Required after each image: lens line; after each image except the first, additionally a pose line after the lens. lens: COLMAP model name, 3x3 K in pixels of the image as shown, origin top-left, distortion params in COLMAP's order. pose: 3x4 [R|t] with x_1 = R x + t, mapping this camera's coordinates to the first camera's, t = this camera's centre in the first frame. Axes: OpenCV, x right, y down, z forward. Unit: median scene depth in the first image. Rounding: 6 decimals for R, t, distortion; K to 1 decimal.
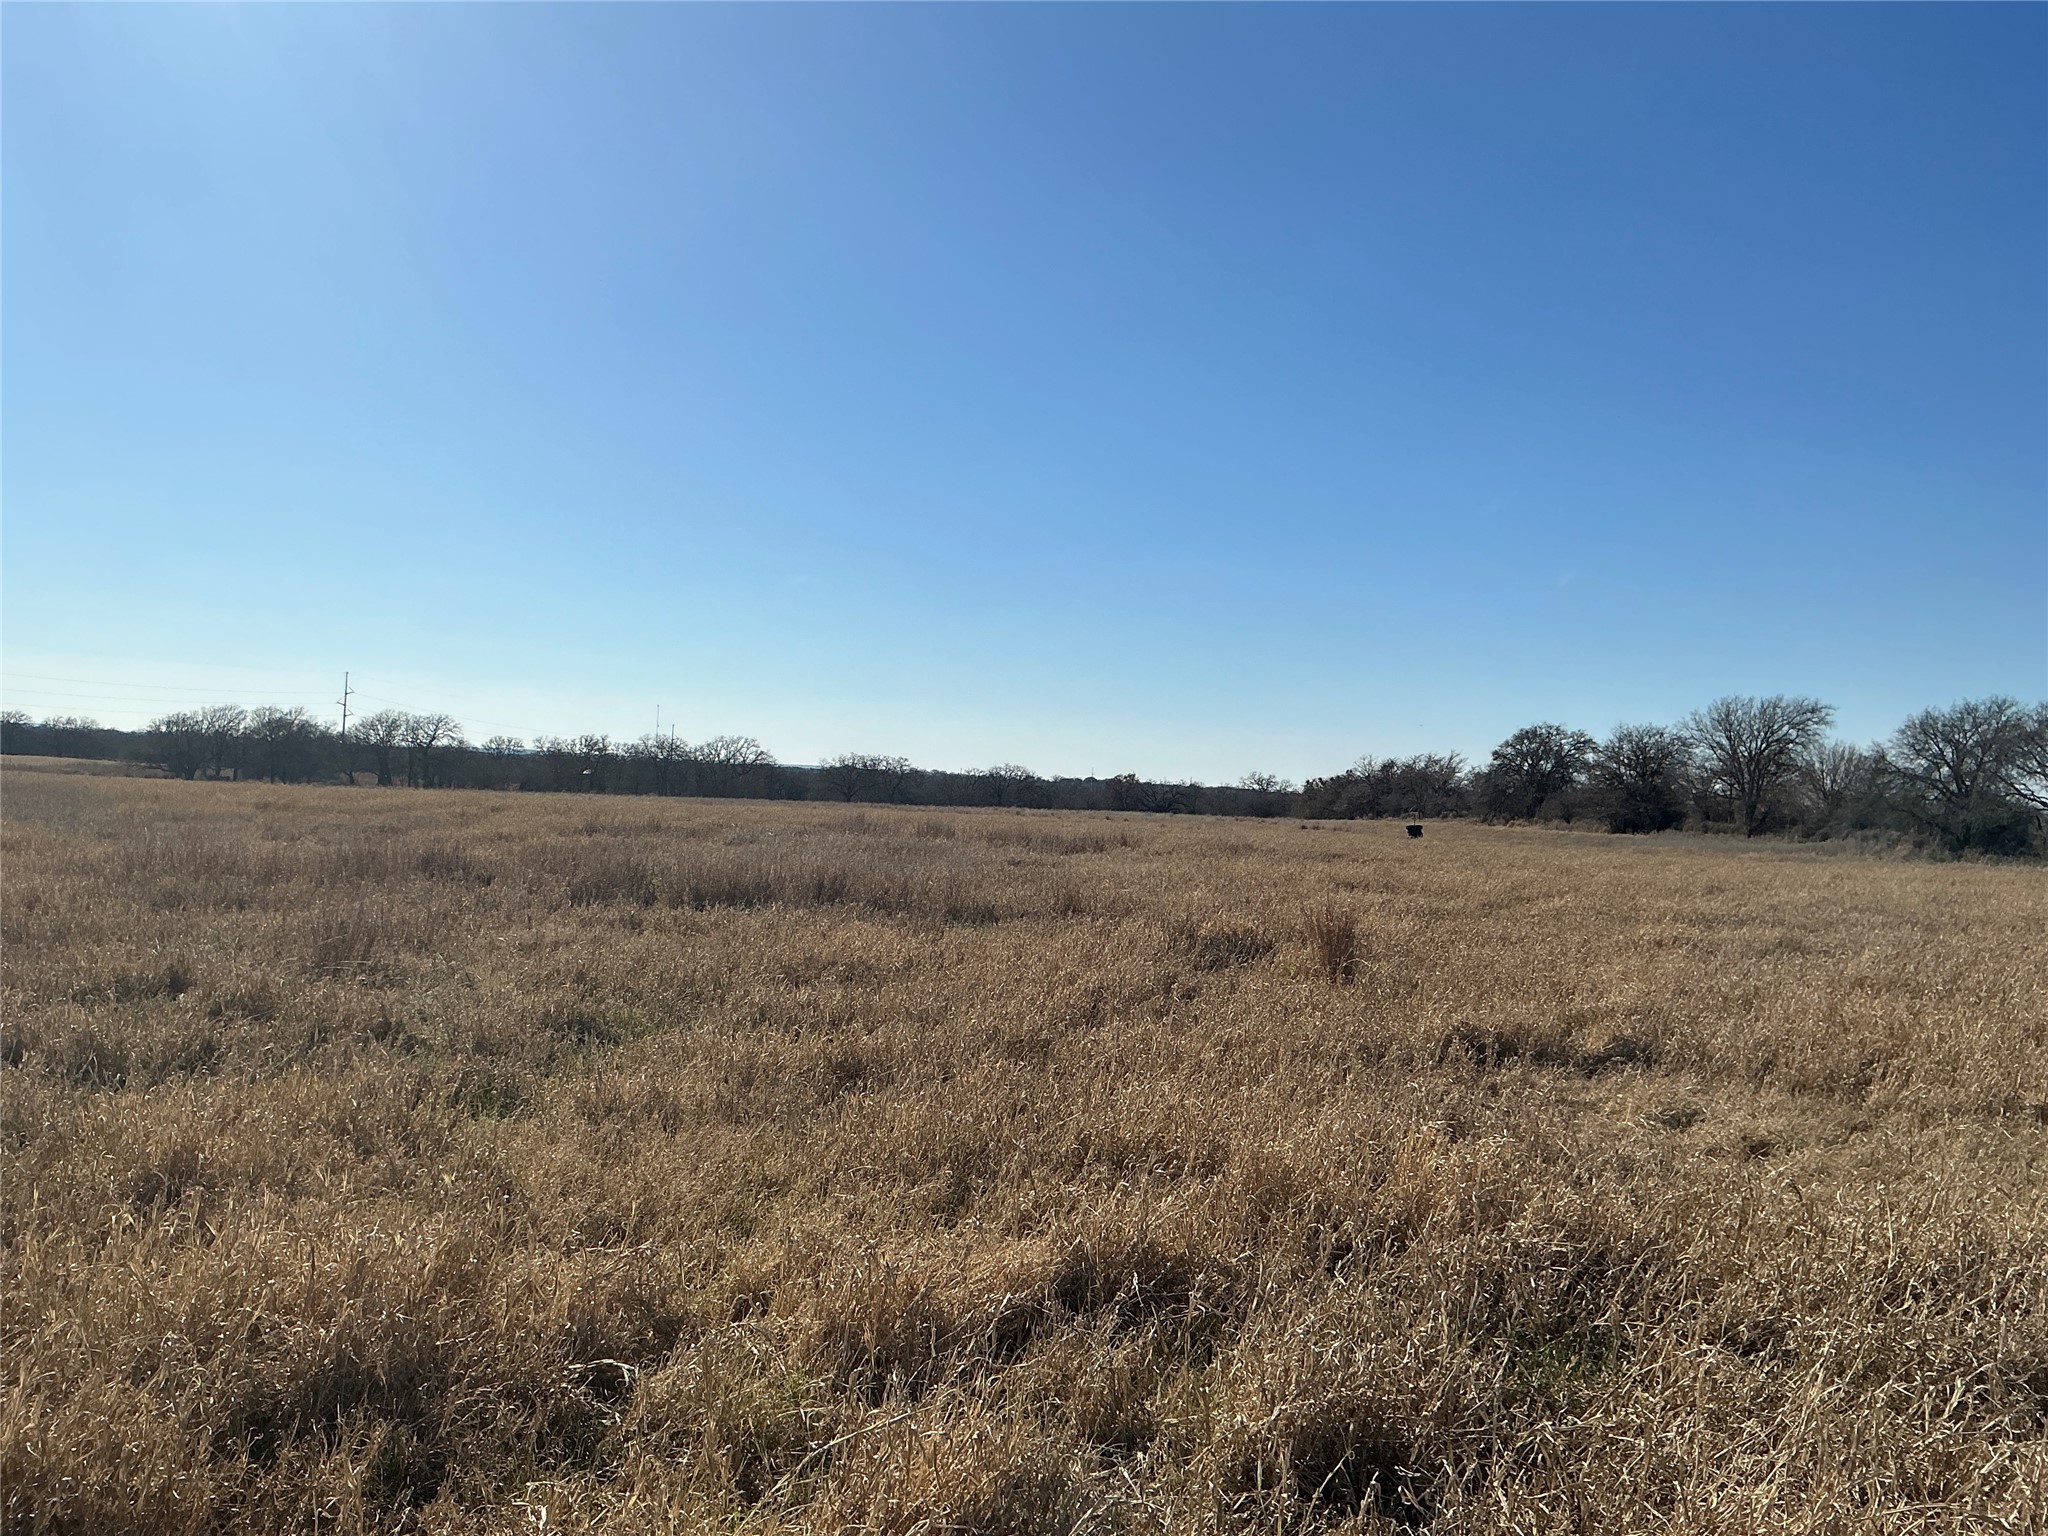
lens RADIAL K [[1658.5, 0, 1028.5], [0, 1658.5, 768.8], [0, 0, 1]] dist [0.009095, 0.003939]
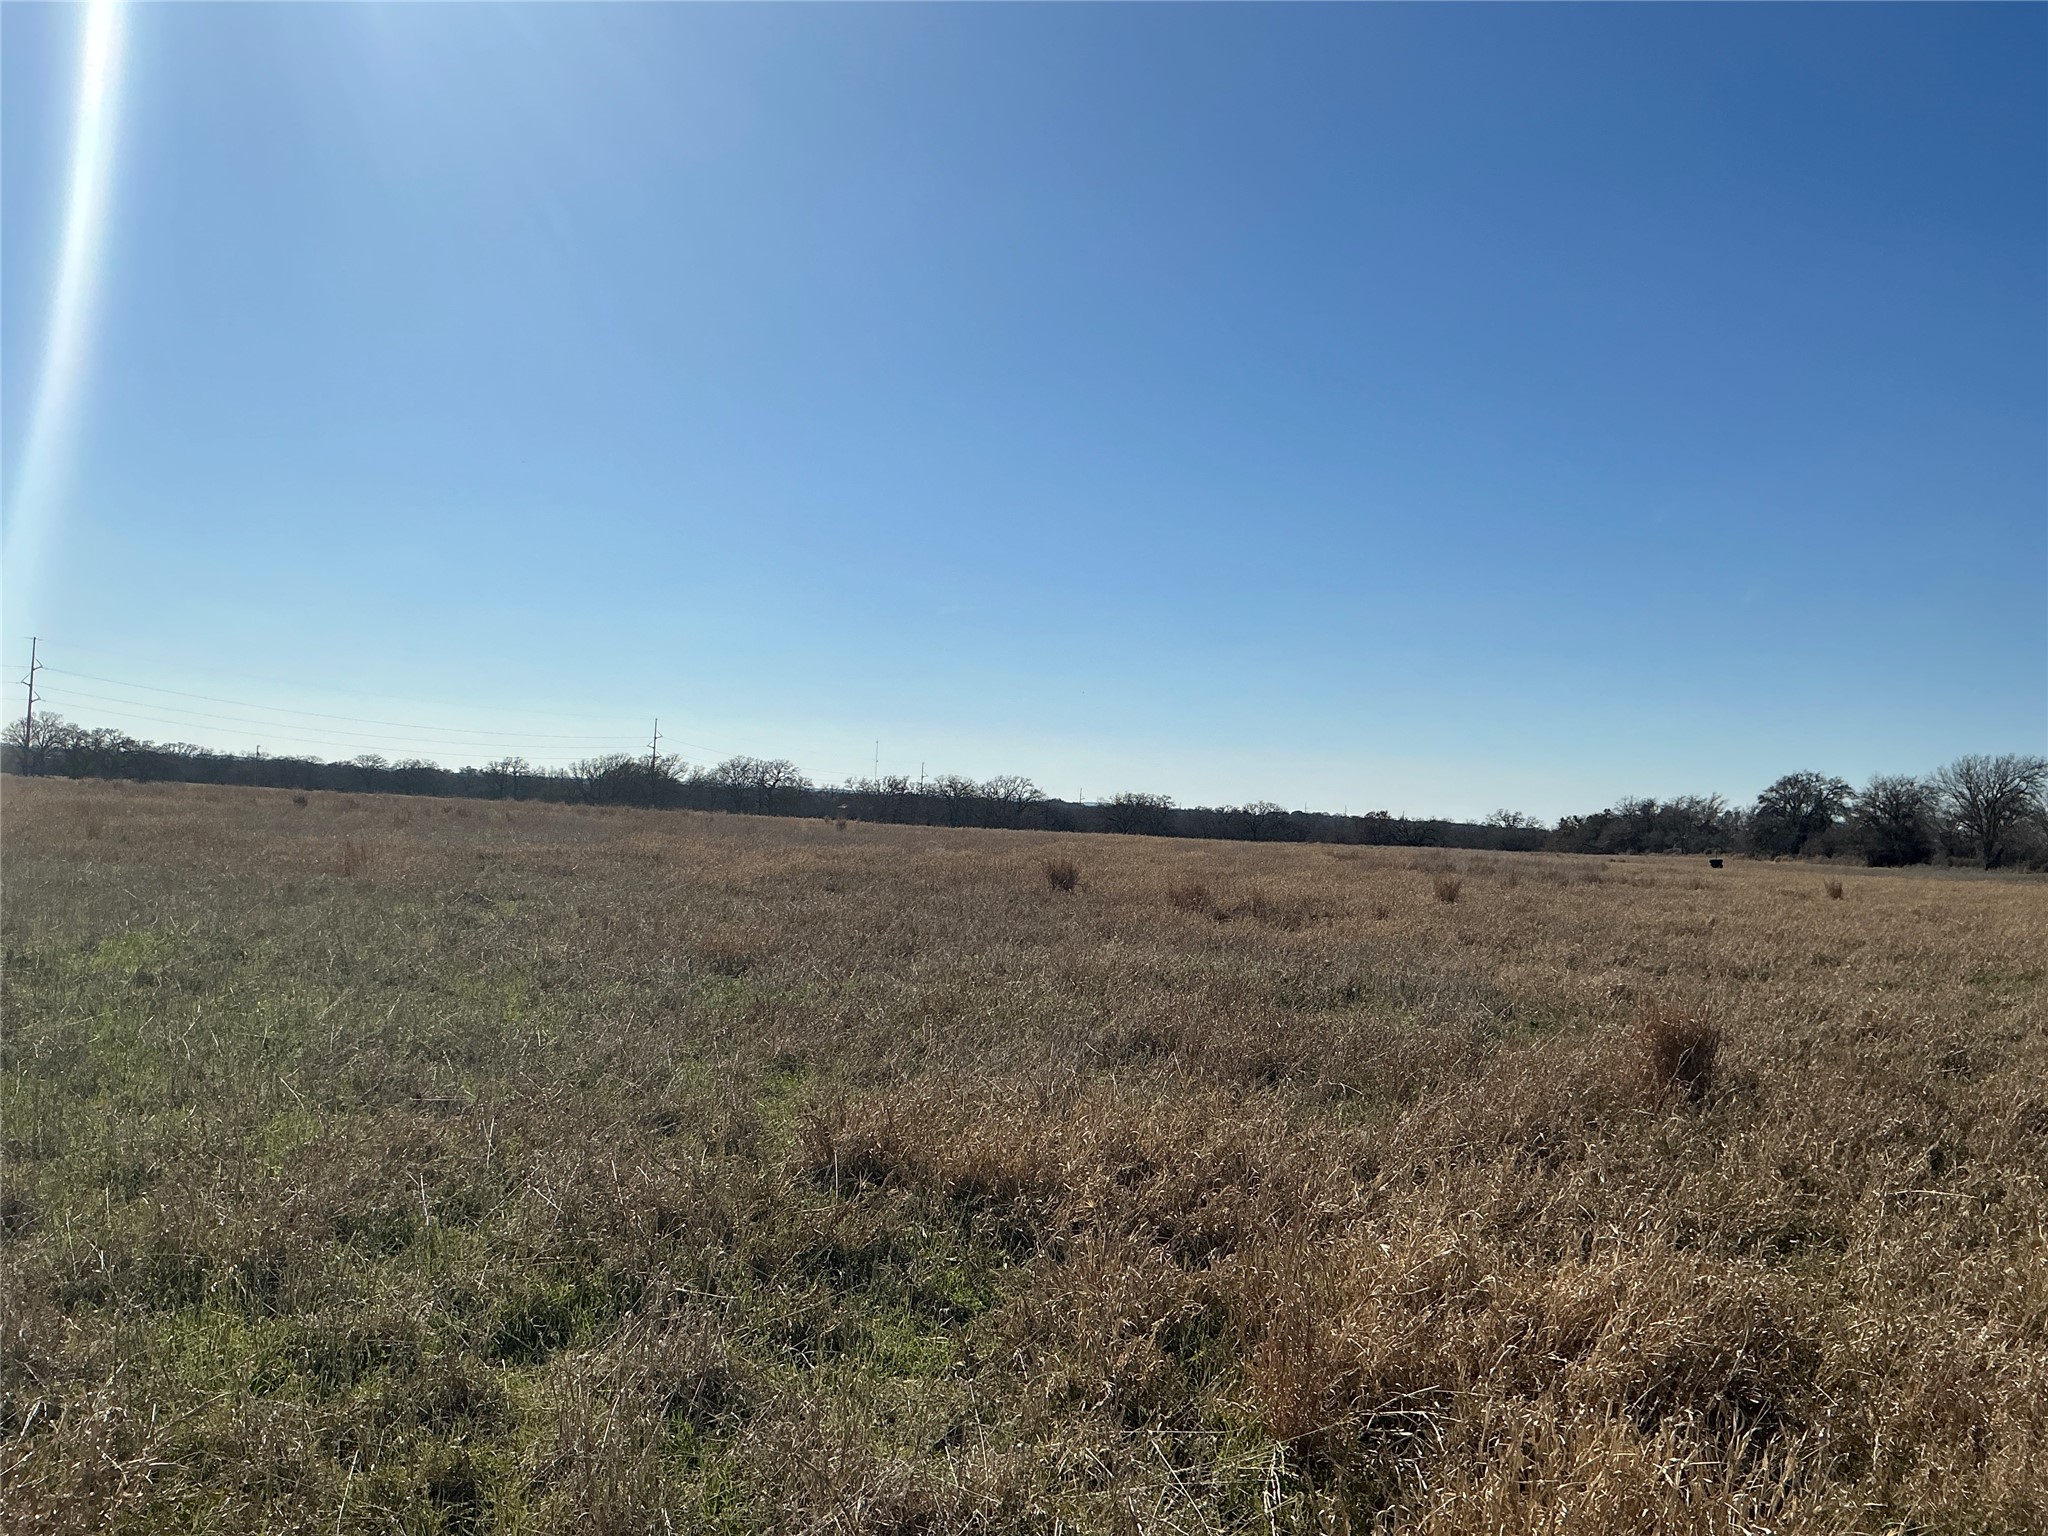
lens RADIAL K [[1884.7, 0, 1019.2], [0, 1884.7, 771.2], [0, 0, 1]] dist [0.004801, 0.000000]
pose [[0.997361, -0.000935, -0.072593, -0.134703], [-0.000074, 0.999903, -0.013897, -0.009163], [0.072599, 0.013865, 0.997265, -0.335181]]
